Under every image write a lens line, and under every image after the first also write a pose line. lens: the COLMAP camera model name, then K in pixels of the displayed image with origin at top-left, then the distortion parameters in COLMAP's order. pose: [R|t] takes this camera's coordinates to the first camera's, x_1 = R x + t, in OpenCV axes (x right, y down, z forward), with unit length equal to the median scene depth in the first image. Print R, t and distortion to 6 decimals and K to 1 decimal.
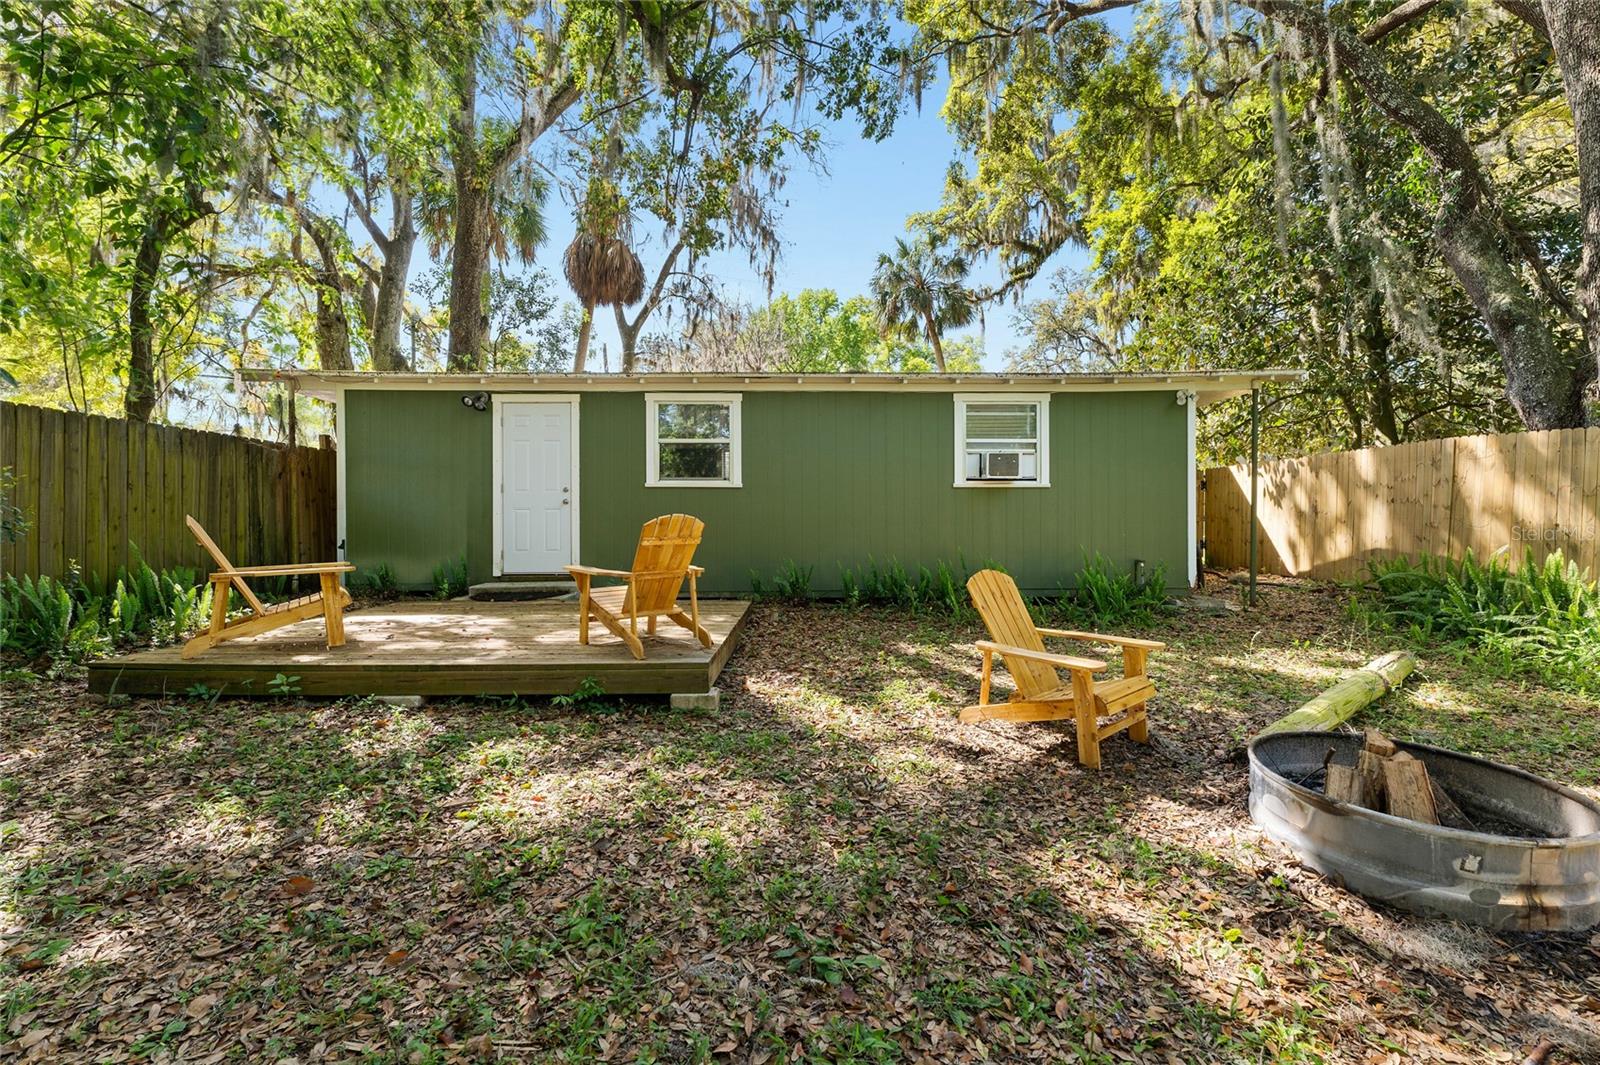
lens RADIAL K [[659.7, 0, 794.9], [0, 659.7, 525.5], [0, 0, 1]] dist [-0.000578, 0.000346]
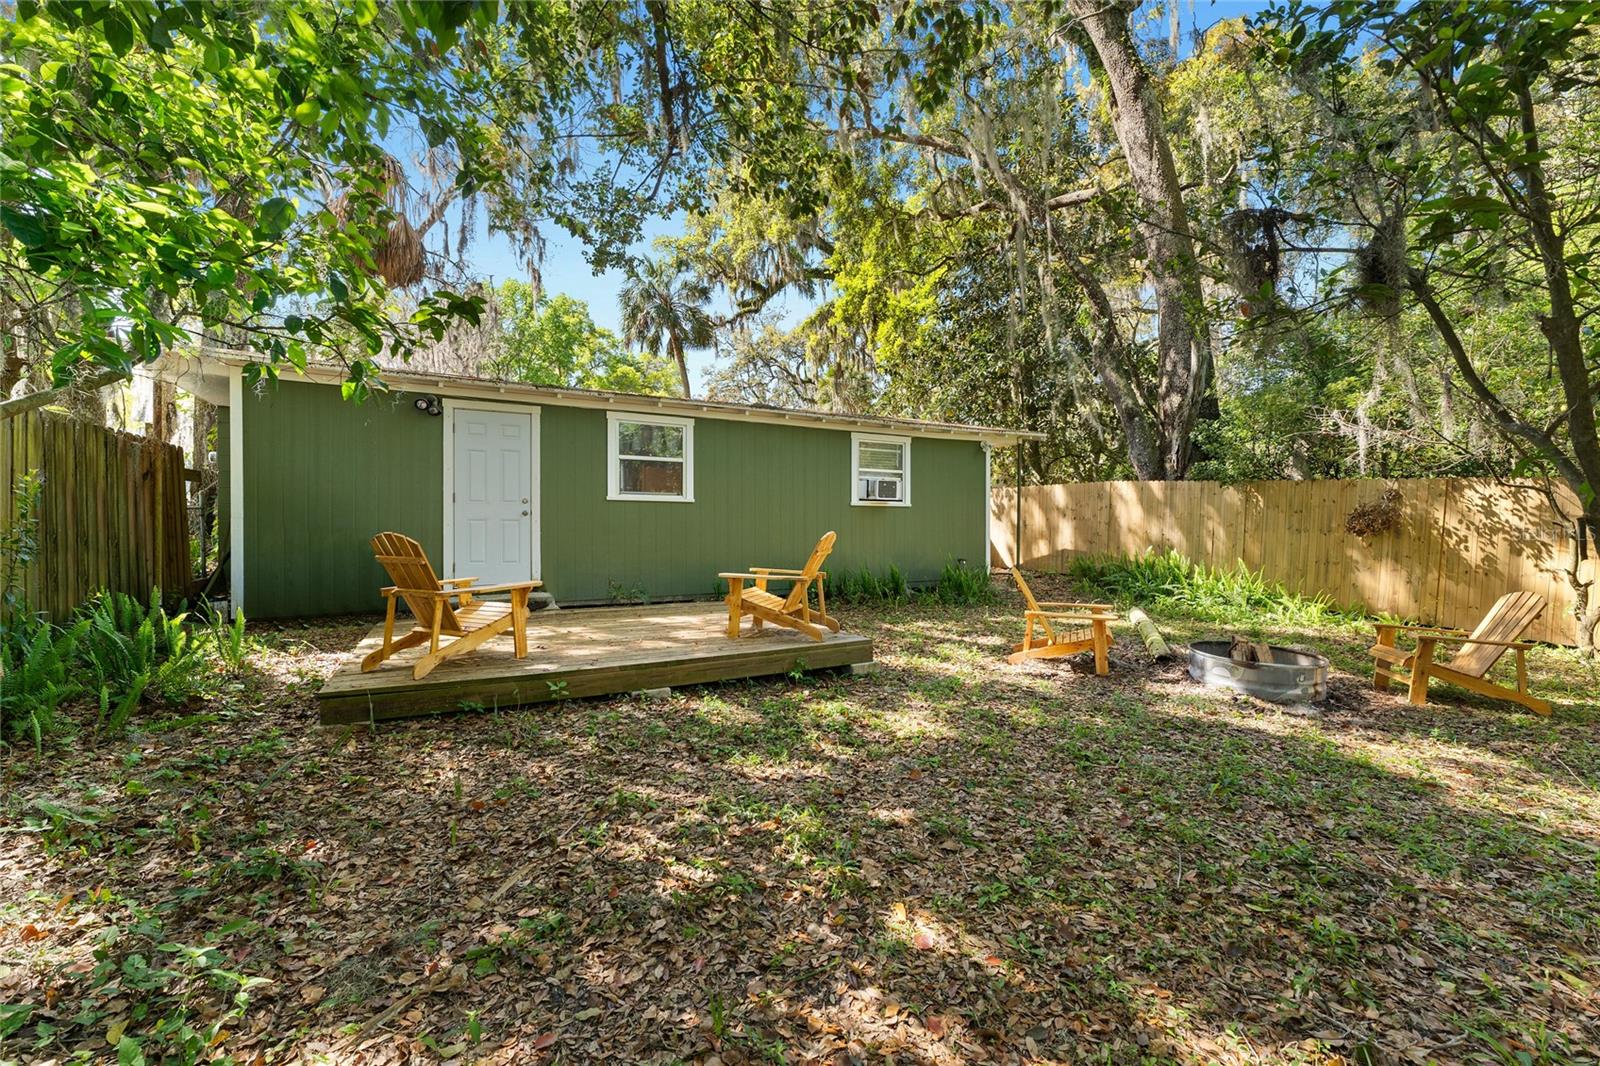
lens RADIAL K [[659.6, 0, 792.4], [0, 659.6, 527.2], [0, 0, 1]] dist [-0.000225, 0.000544]
pose [[0.877374, 0.003058, 0.479798, -0.466621], [-0.000687, 0.999987, -0.005118, -0.009577], [-0.479807, 0.004161, 0.877364, -0.064216]]
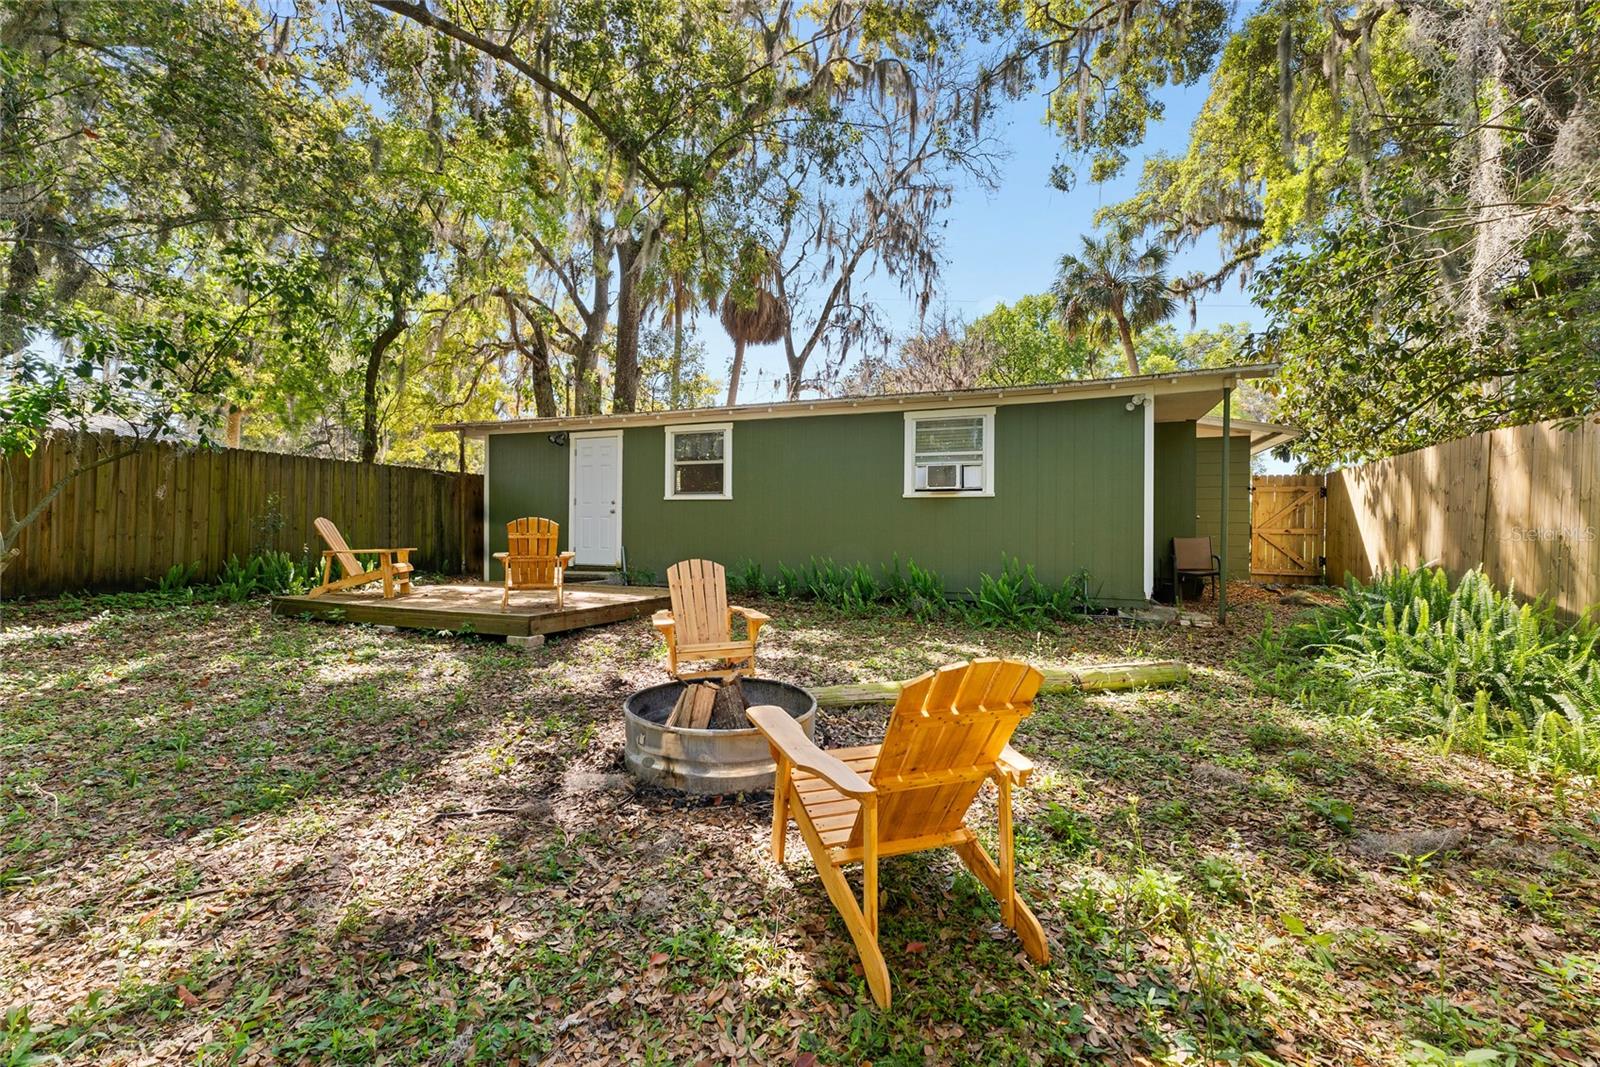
lens RADIAL K [[659.6, 0, 803.6], [0, 659.6, 528.7], [0, 0, 1]] dist [-0.000225, 0.000544]
pose [[0.925257, 0.007977, -0.379257, 0.497177], [-0.014657, 0.999784, -0.014730, 0.011482], [0.379057, 0.019188, 0.925174, -0.069840]]
